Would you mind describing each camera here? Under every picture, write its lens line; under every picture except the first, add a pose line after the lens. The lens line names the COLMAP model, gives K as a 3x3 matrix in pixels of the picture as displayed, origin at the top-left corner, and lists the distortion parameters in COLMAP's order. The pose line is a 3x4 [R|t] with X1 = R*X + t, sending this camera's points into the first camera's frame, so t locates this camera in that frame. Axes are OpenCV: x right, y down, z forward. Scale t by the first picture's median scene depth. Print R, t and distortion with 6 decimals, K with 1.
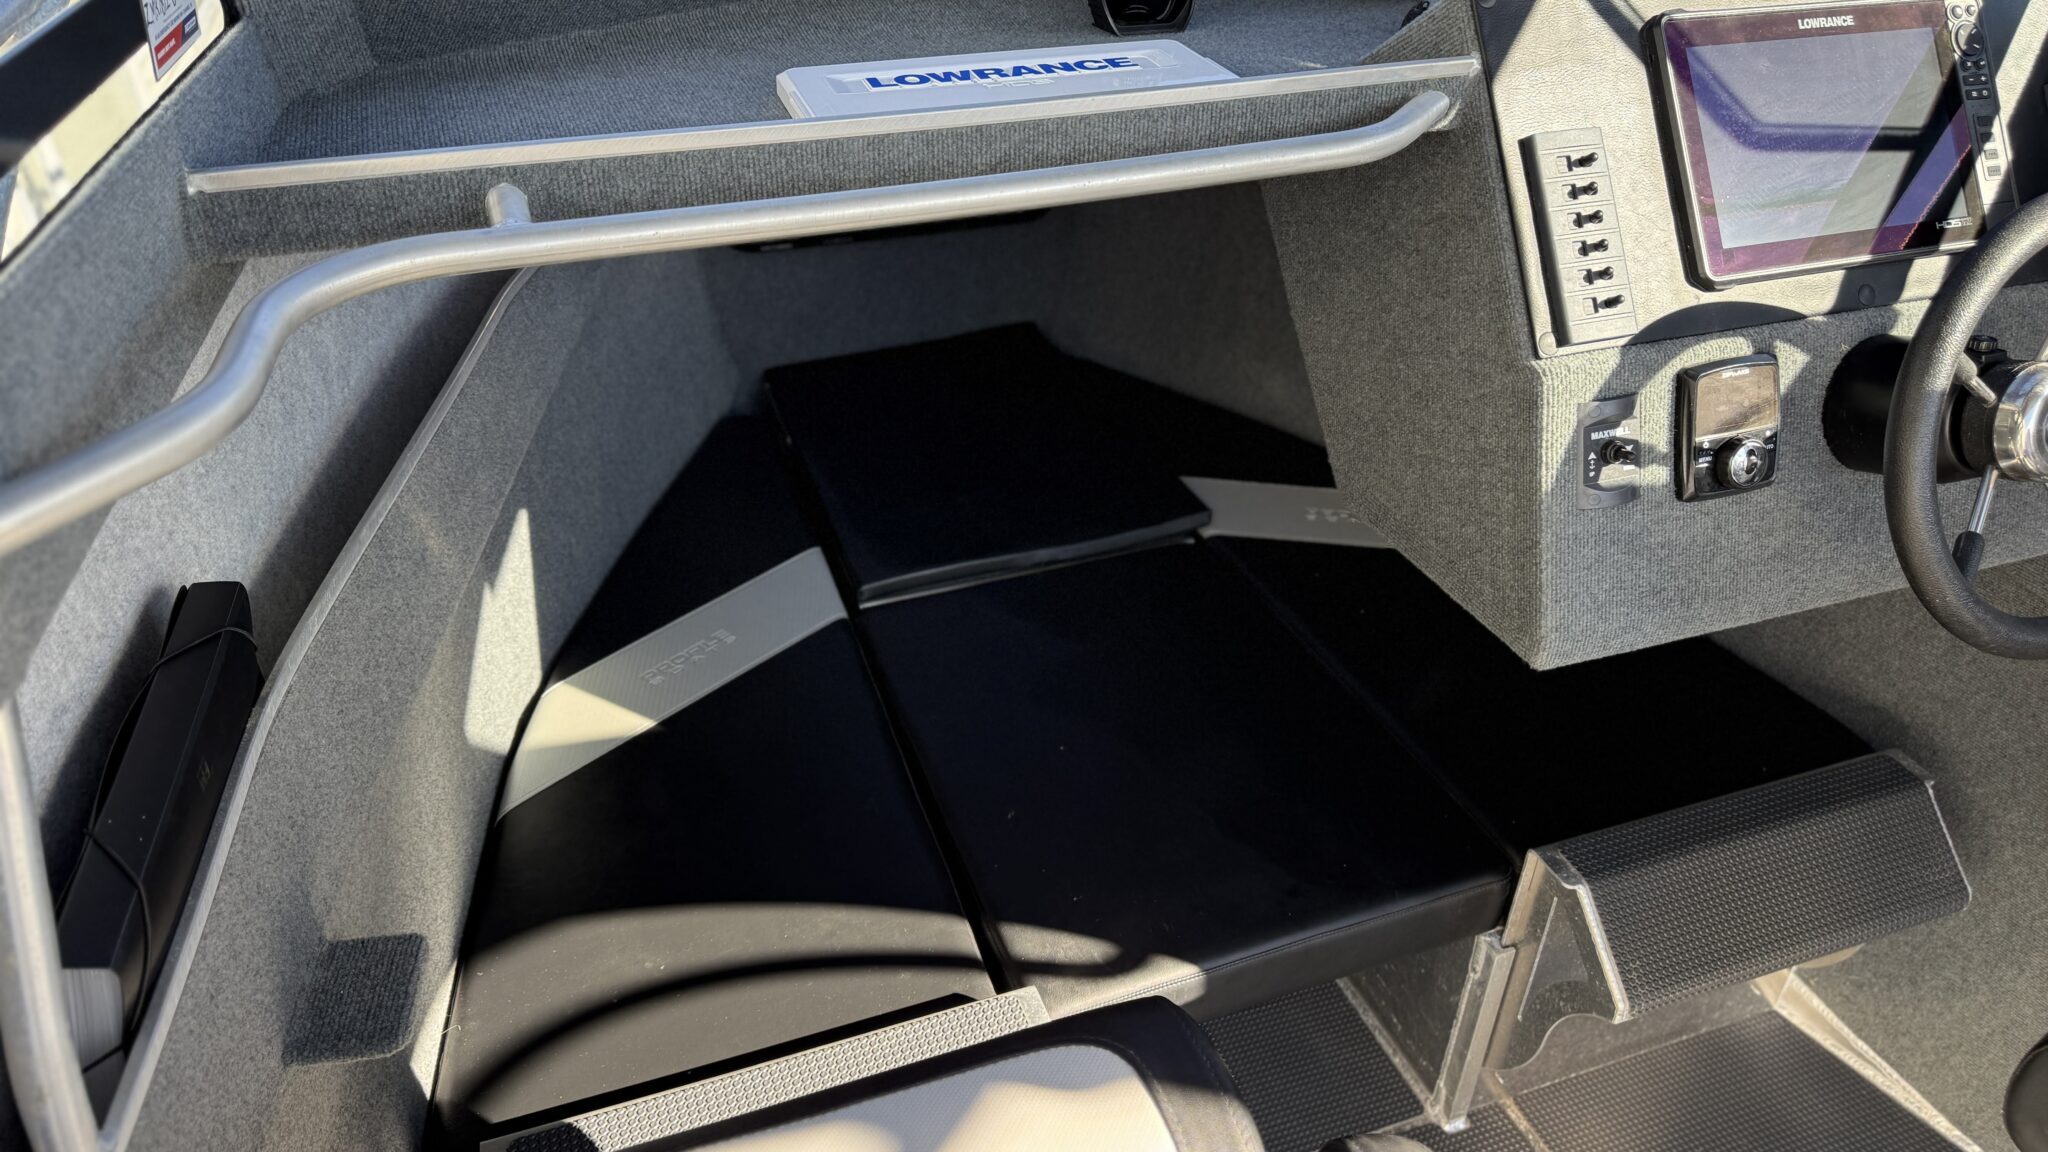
lens RADIAL K [[1421.5, 0, 1034.0], [0, 1421.5, 581.8], [0, 0, 1]] dist [0.047343, -0.045403]
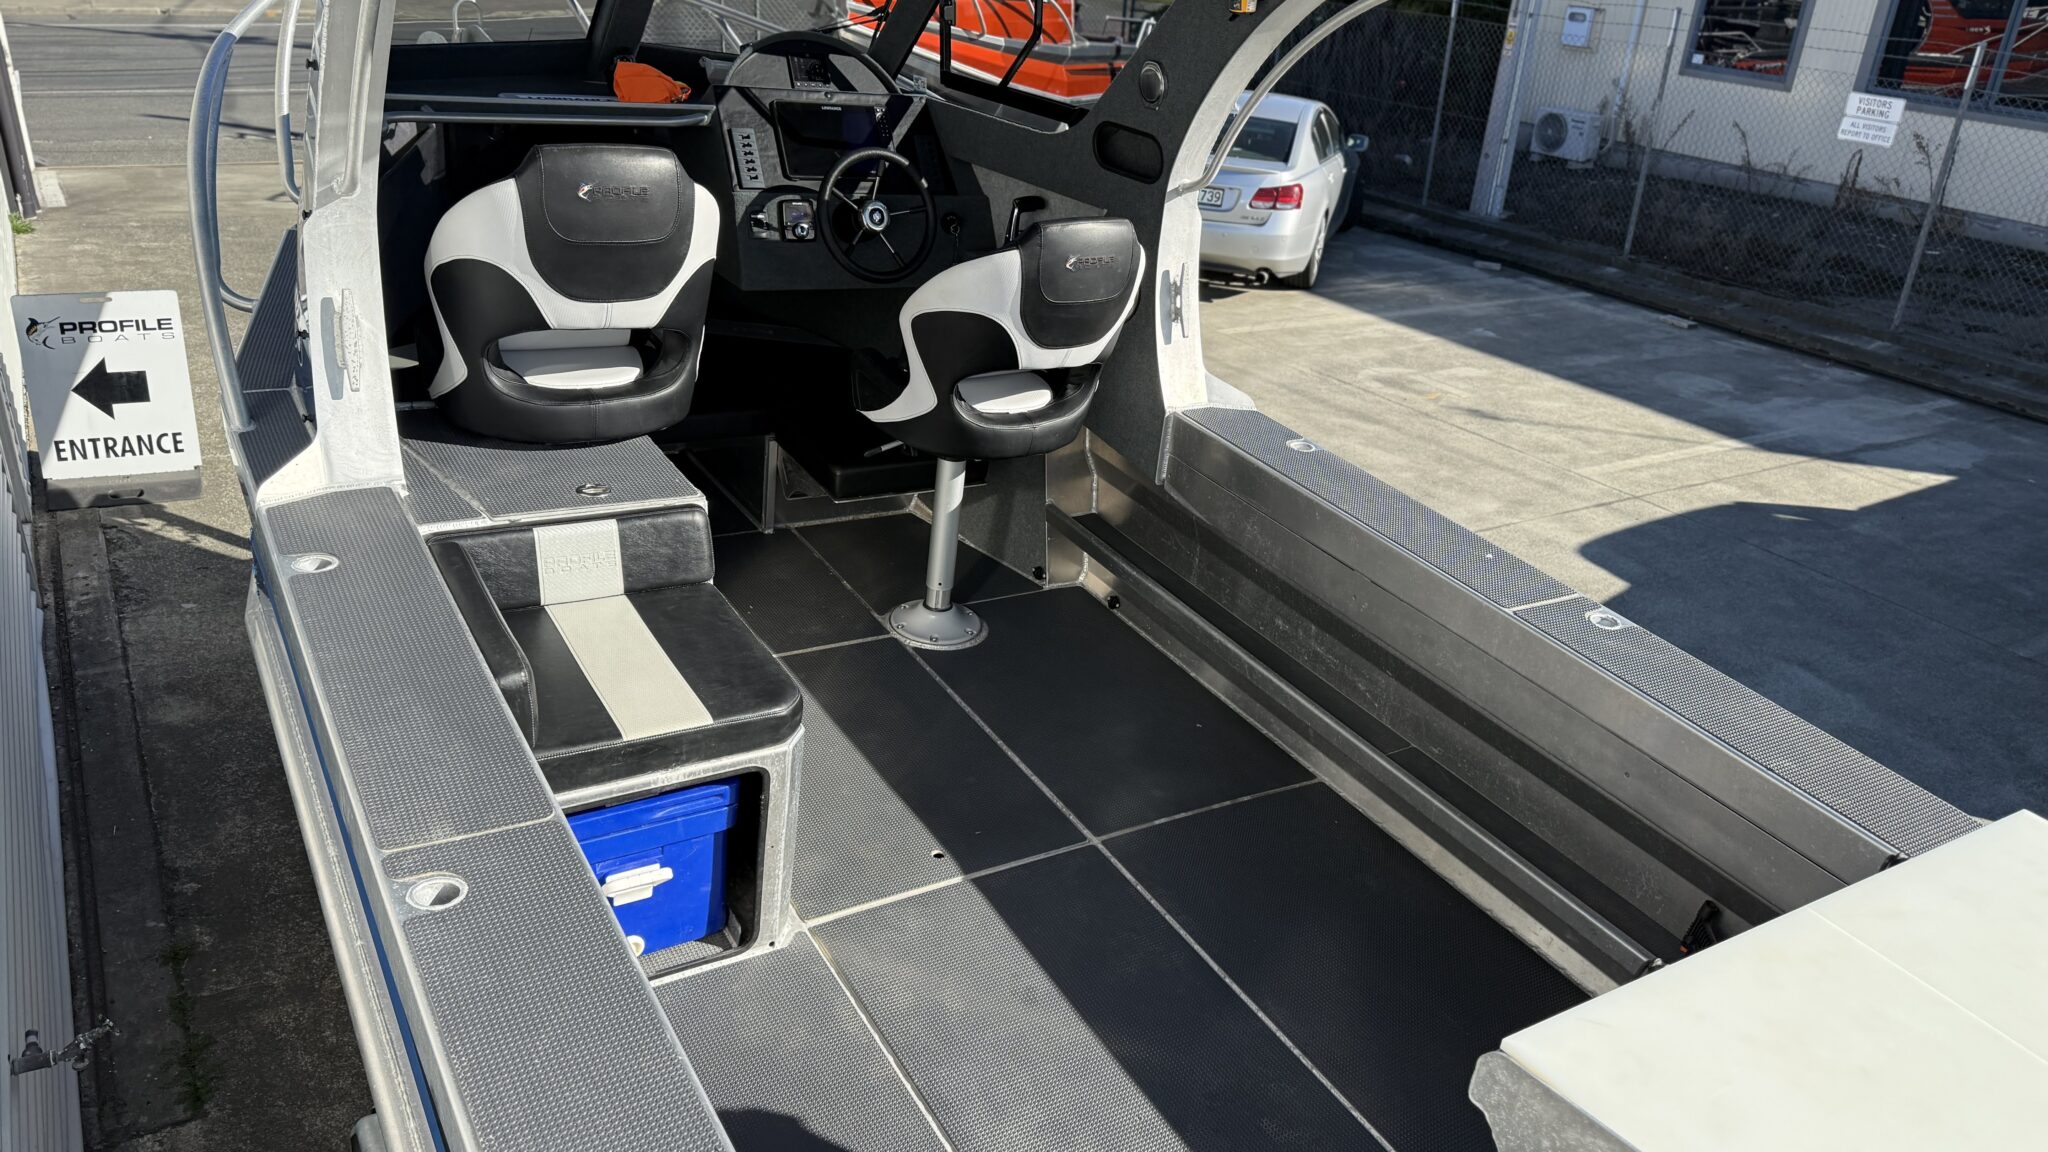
lens RADIAL K [[1421.5, 0, 1037.9], [0, 1421.5, 577.3], [0, 0, 1]] dist [0.047343, -0.045403]
pose [[0.975874, 0.004377, 0.218293, 0.305104], [0.024060, 0.991554, -0.127440, 1.151632], [-0.217007, 0.129617, 0.967526, -2.231529]]
